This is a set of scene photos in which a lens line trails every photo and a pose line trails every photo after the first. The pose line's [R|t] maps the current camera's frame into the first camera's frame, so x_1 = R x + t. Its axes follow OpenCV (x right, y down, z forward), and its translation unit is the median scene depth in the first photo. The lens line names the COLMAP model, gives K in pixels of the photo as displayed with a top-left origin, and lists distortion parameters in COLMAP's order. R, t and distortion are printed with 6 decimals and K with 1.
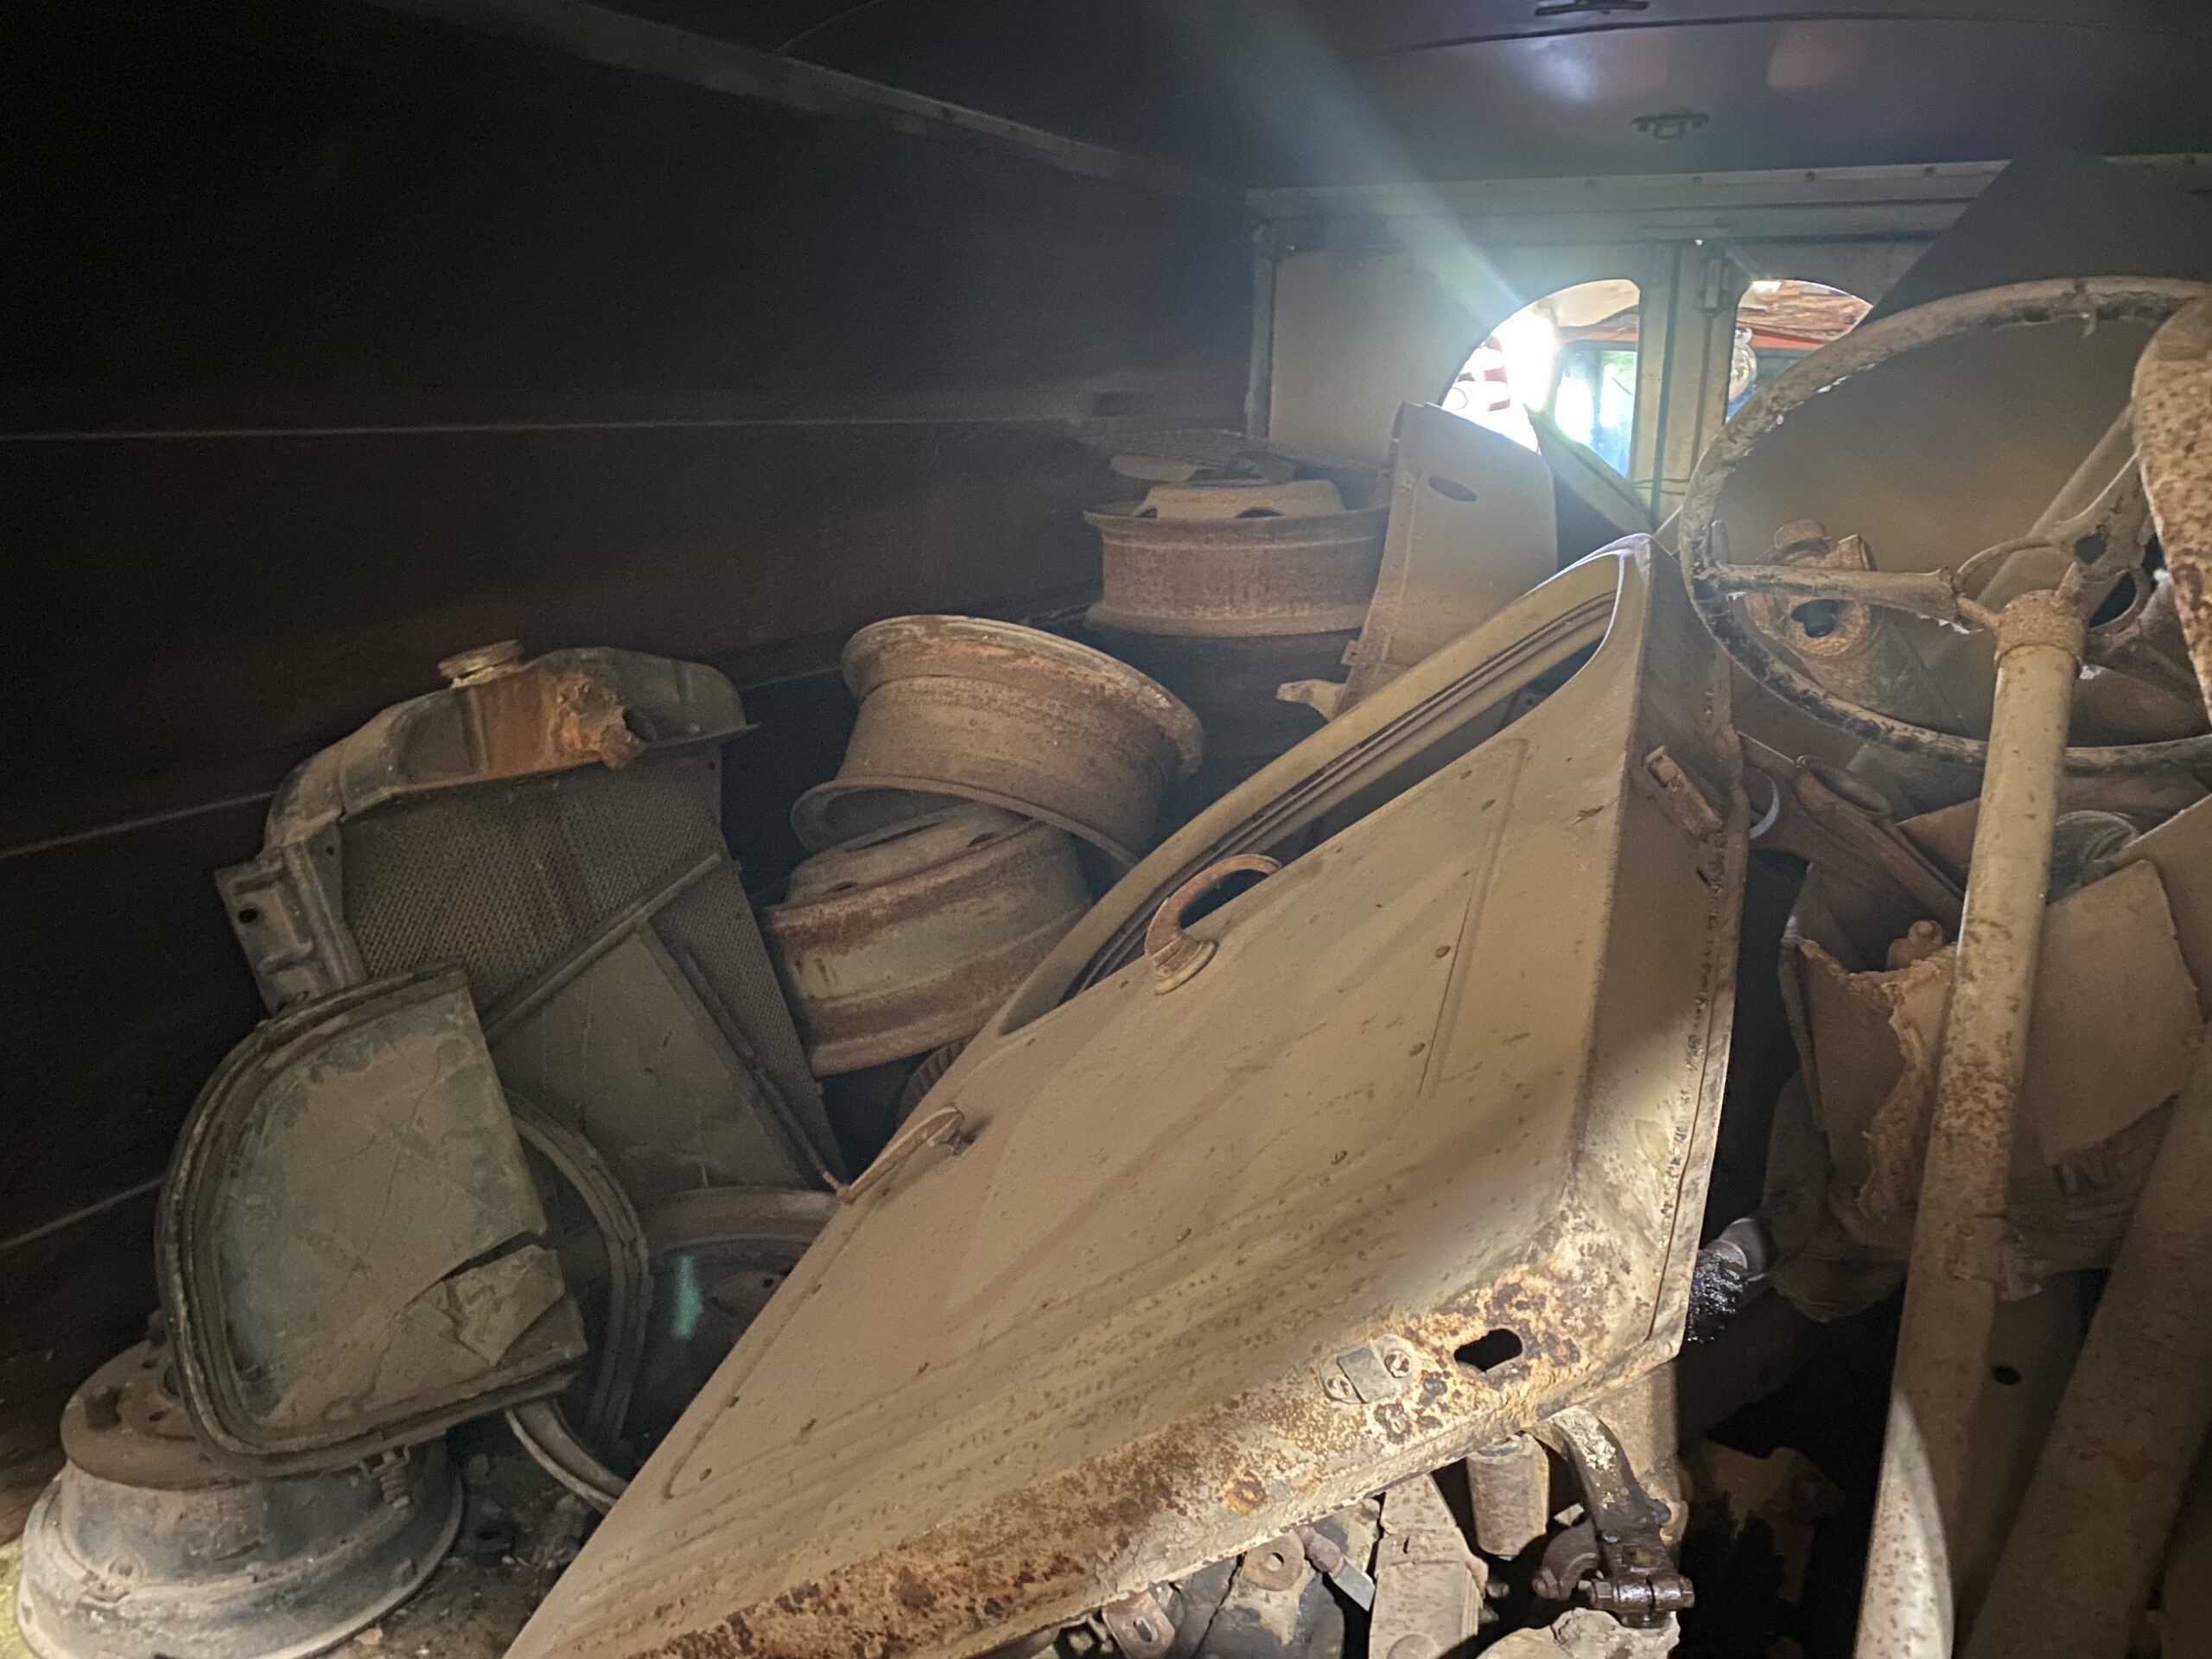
lens RADIAL K [[1709.9, 0, 1108.2], [0, 1709.9, 803.5], [0, 0, 1]] dist [0.010144, -0.030243]
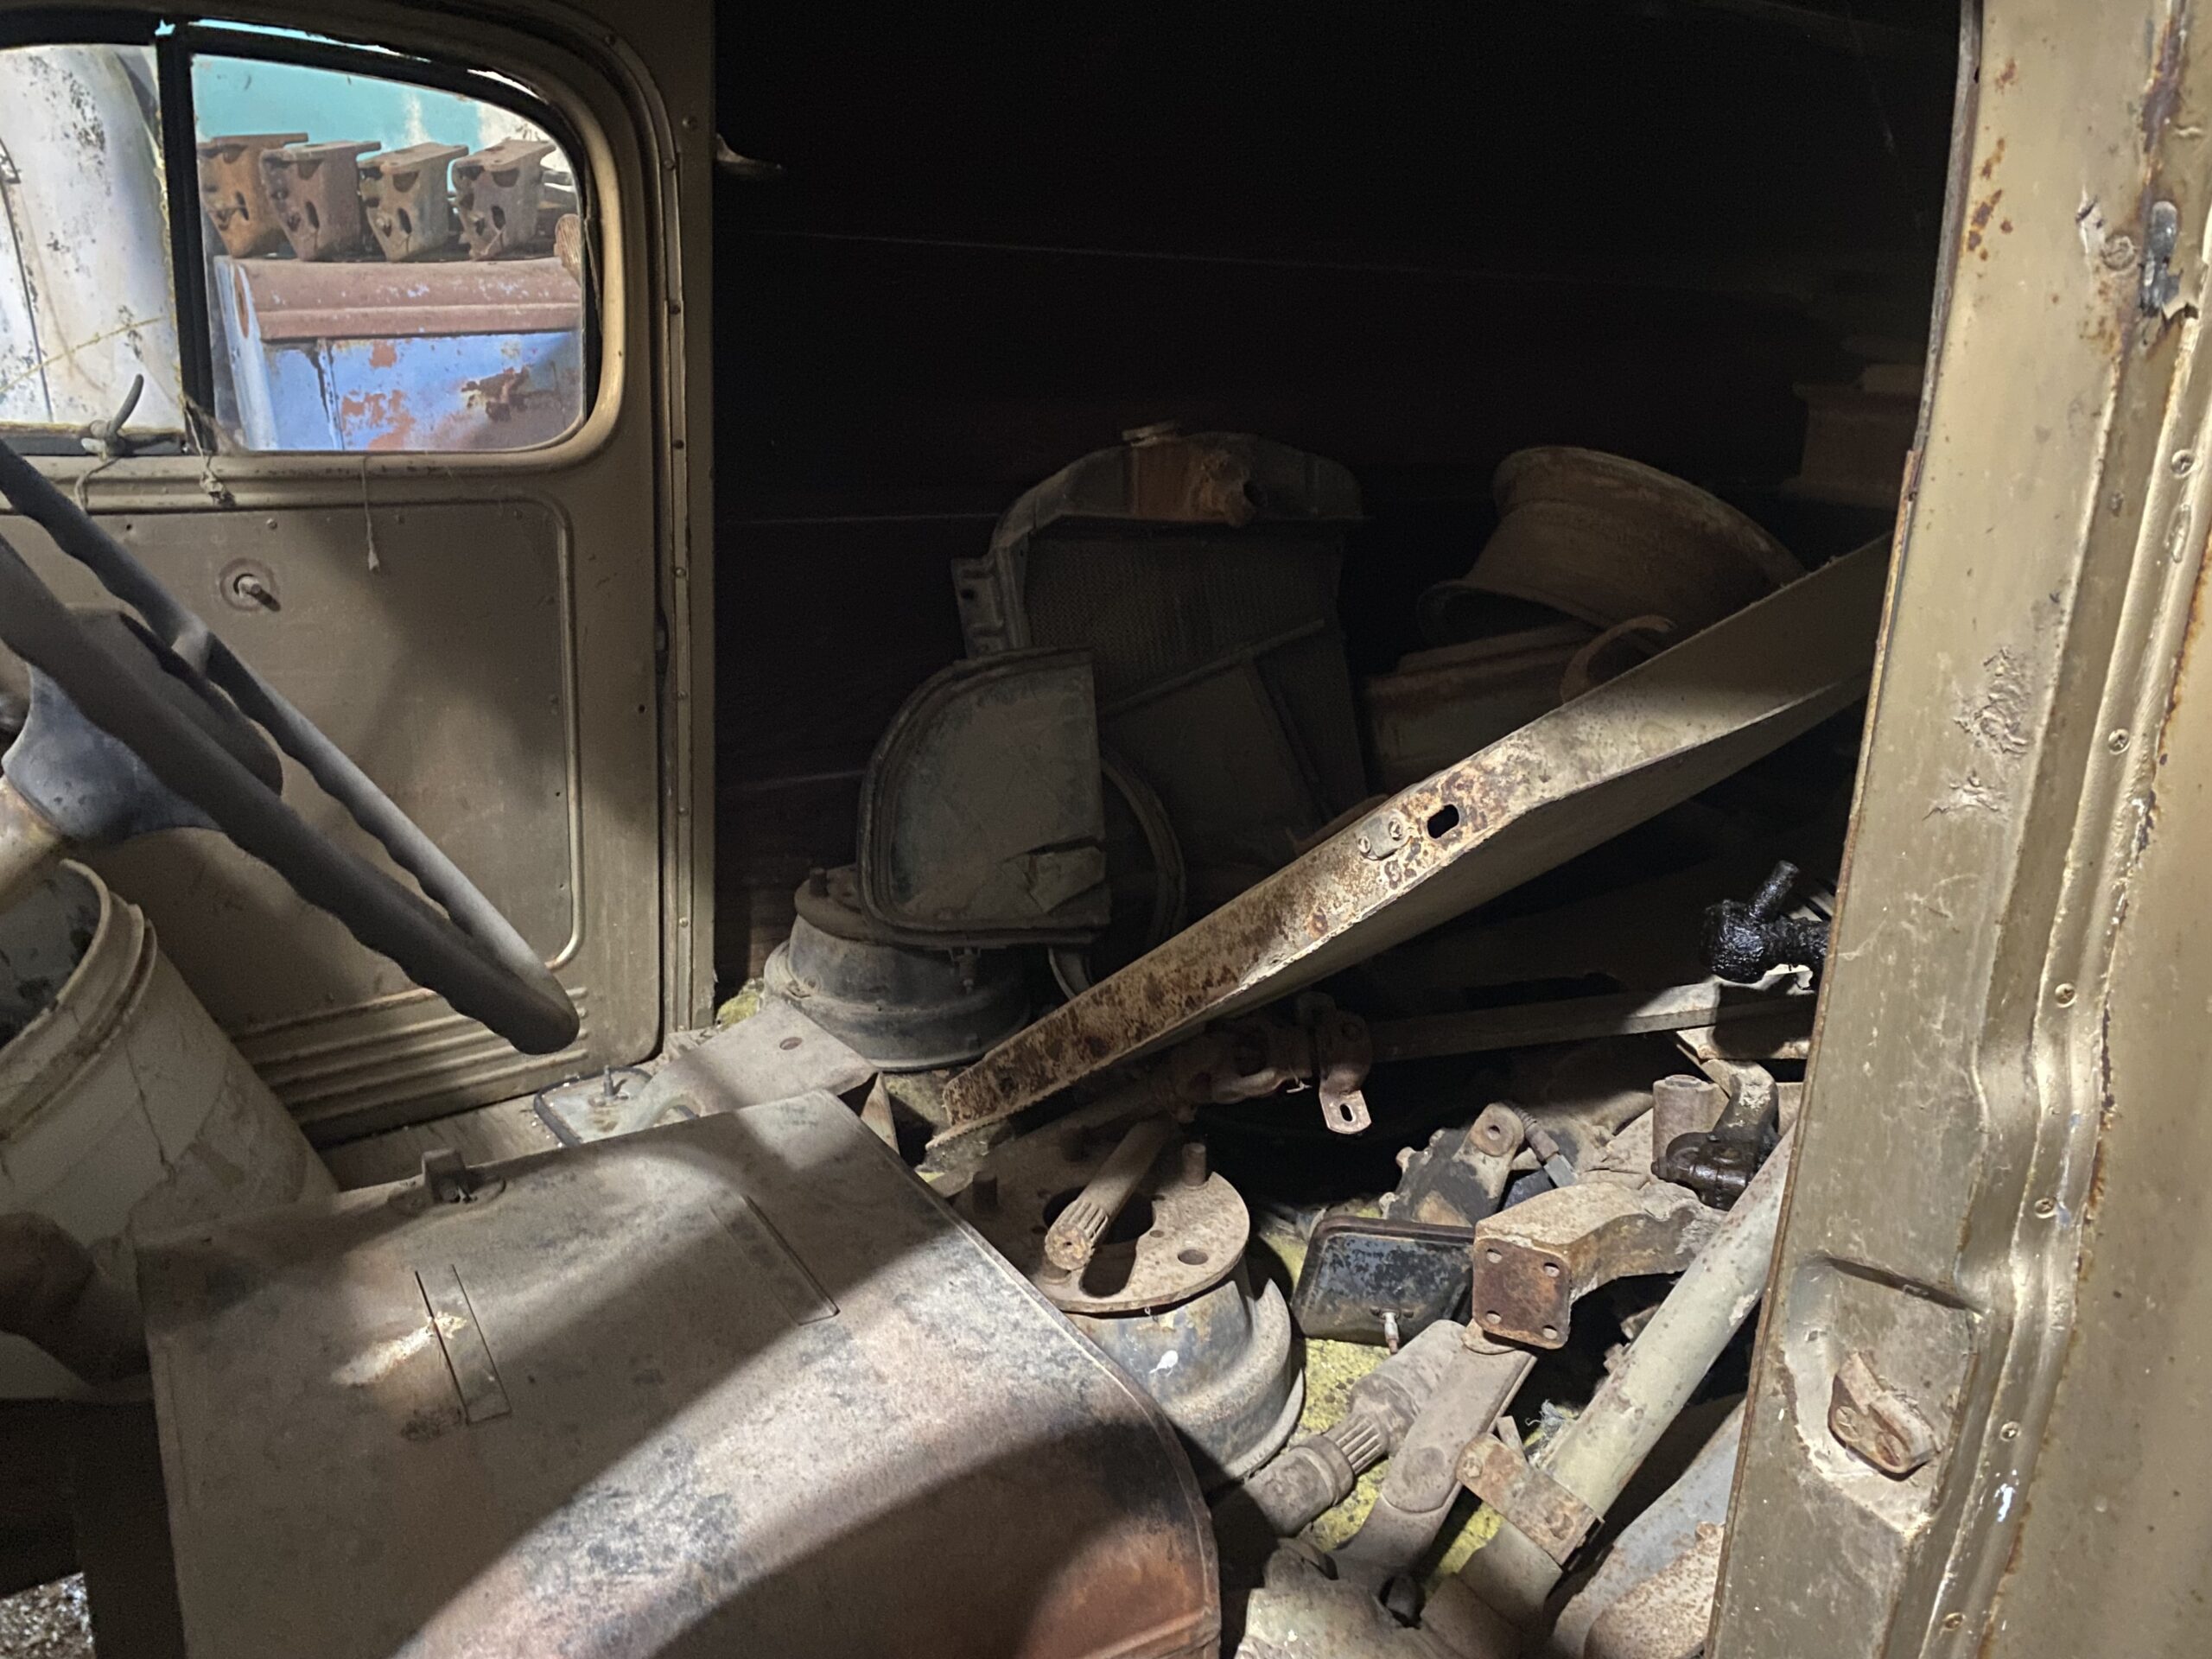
lens RADIAL K [[1746.6, 0, 1106.0], [0, 1746.6, 829.5], [0, 0, 1]] dist [0.038018, -0.032918]
pose [[0.855841, 0.173640, -0.487222, 0.392082], [-0.152085, 0.984806, 0.083824, 0.137450], [0.494375, 0.002359, 0.869246, -0.240459]]
